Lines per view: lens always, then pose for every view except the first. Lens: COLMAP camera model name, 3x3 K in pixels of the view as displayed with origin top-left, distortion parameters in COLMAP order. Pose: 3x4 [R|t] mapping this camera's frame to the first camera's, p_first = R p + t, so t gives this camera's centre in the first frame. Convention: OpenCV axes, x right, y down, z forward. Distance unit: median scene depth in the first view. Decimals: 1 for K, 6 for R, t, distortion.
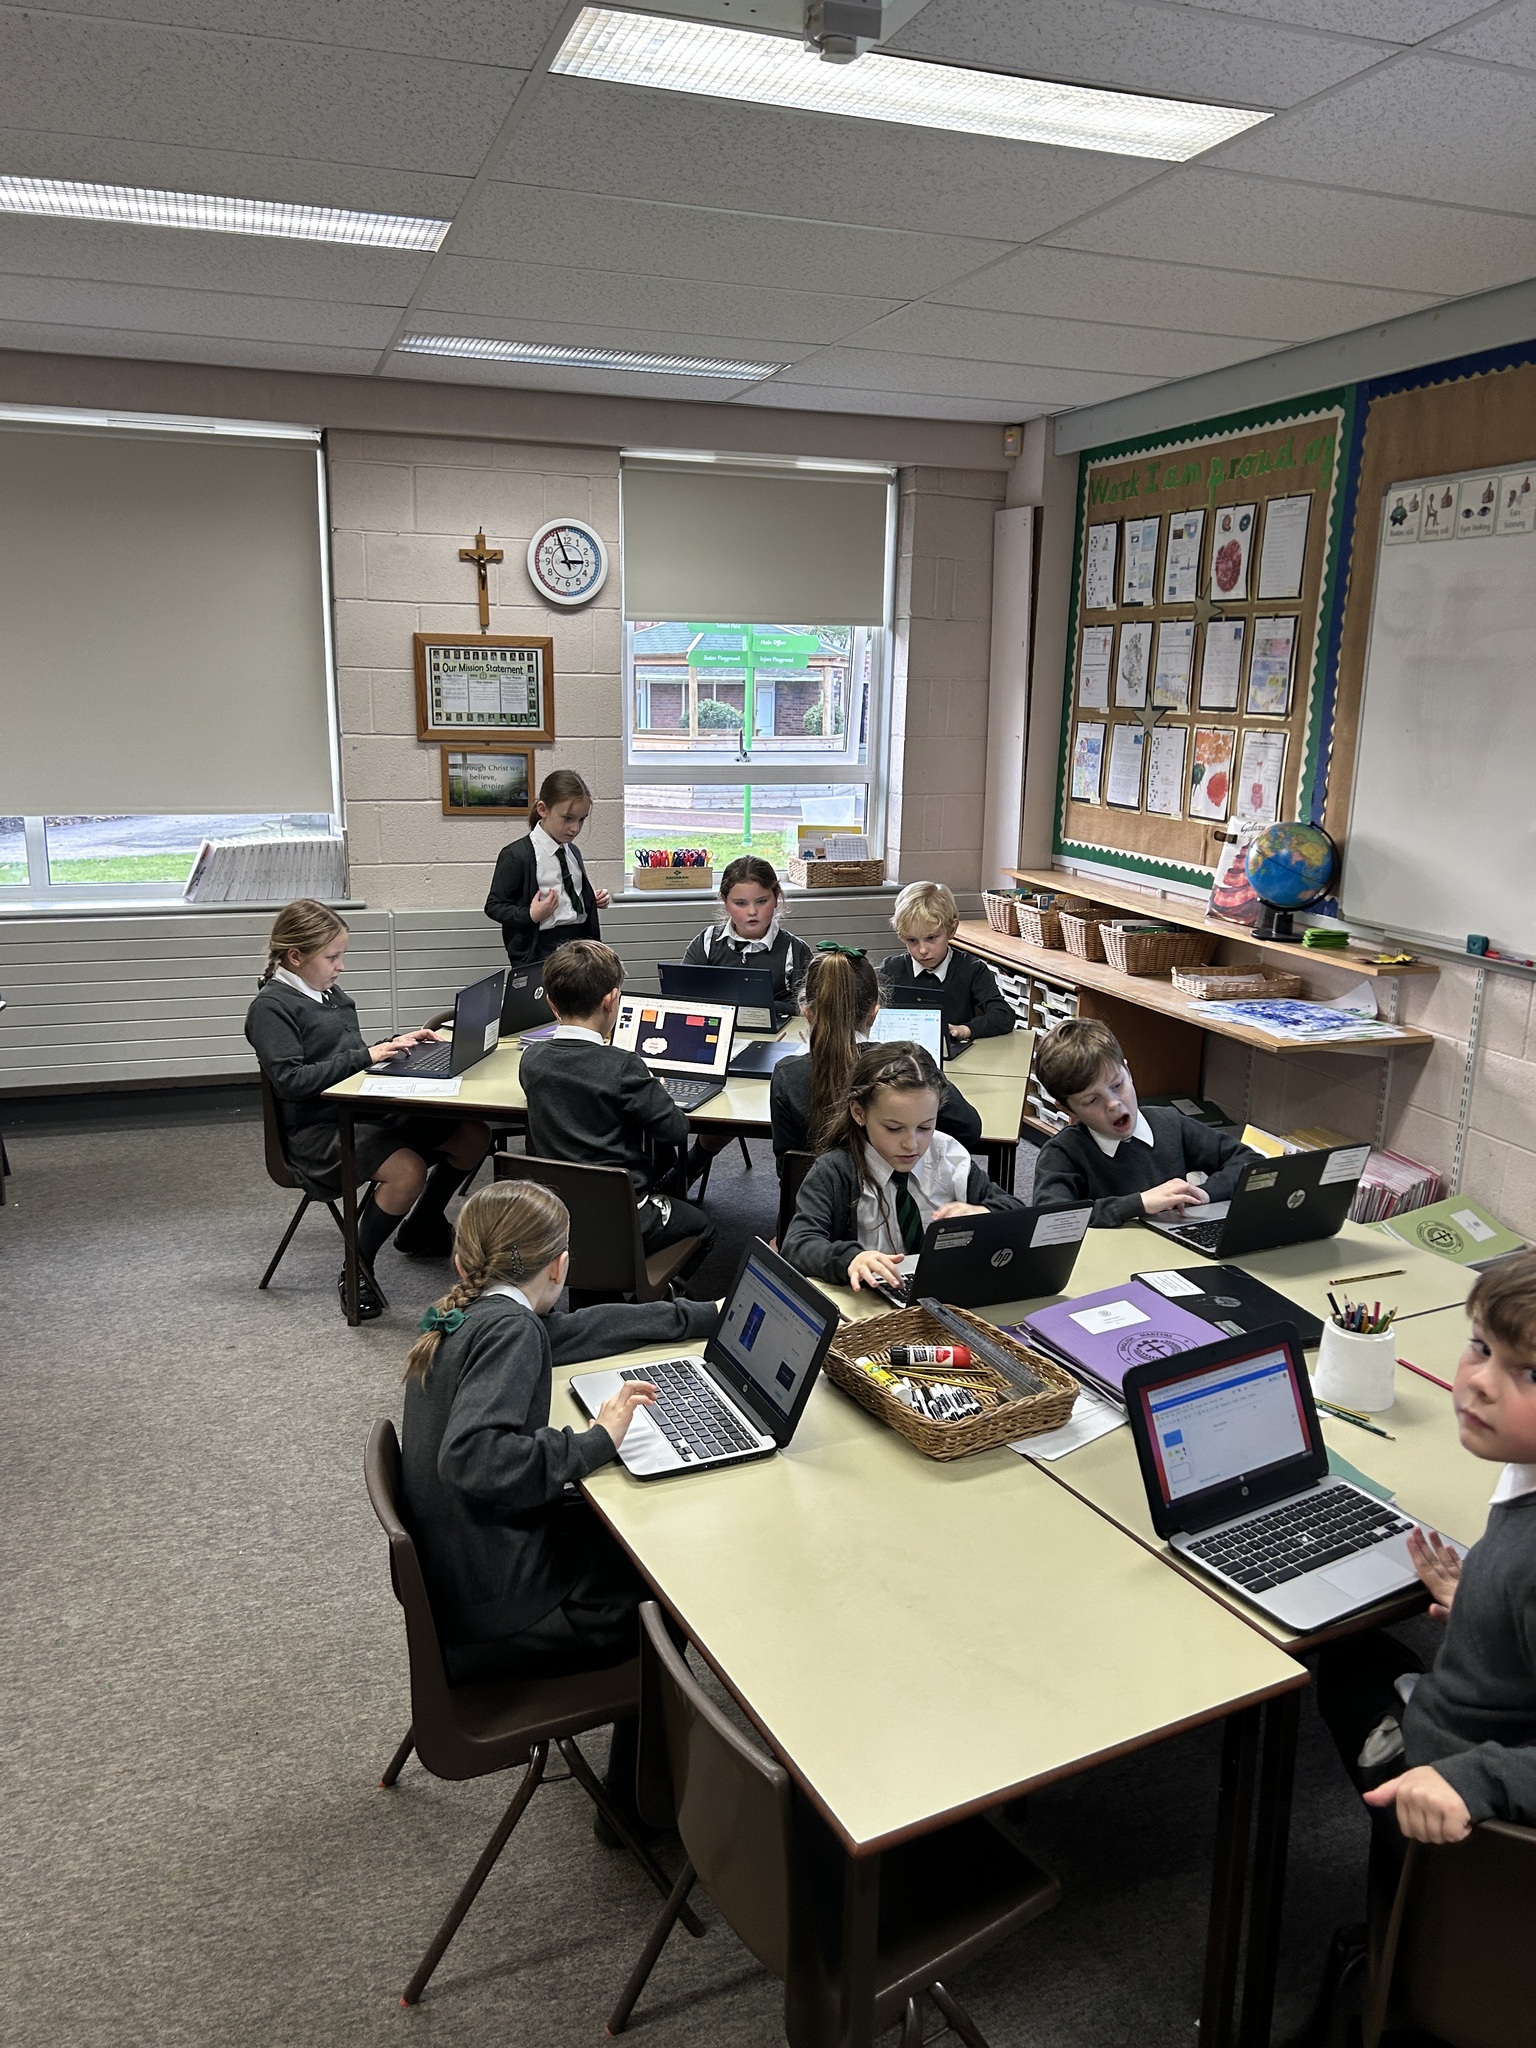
lens RADIAL K [[1545.2, 0, 763.8], [0, 1545.2, 1031.4], [0, 0, 1]] dist [0.045010, -0.060161]
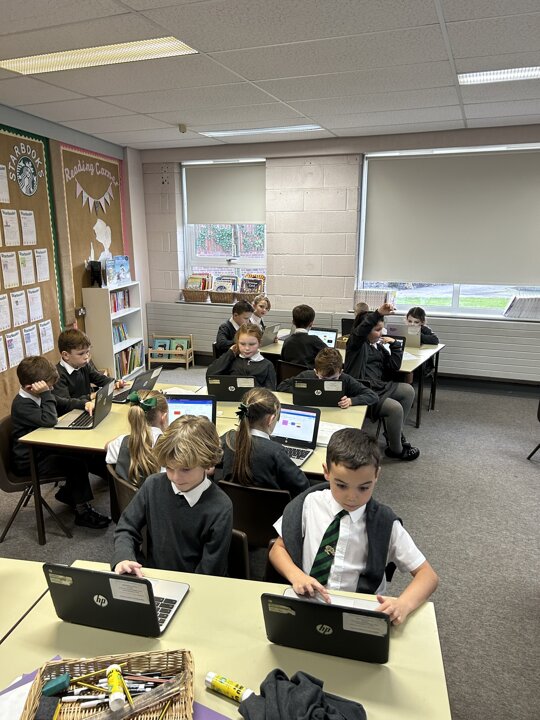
lens RADIAL K [[543.2, 0, 270.8], [0, 543.2, 362.9], [0, 0, 1]] dist [0.045010, -0.060161]
pose [[0.767391, 0.141149, -0.625451, -0.105493], [-0.137452, 0.989005, 0.054549, 0.007723], [0.626273, 0.044109, 0.778355, -0.065880]]
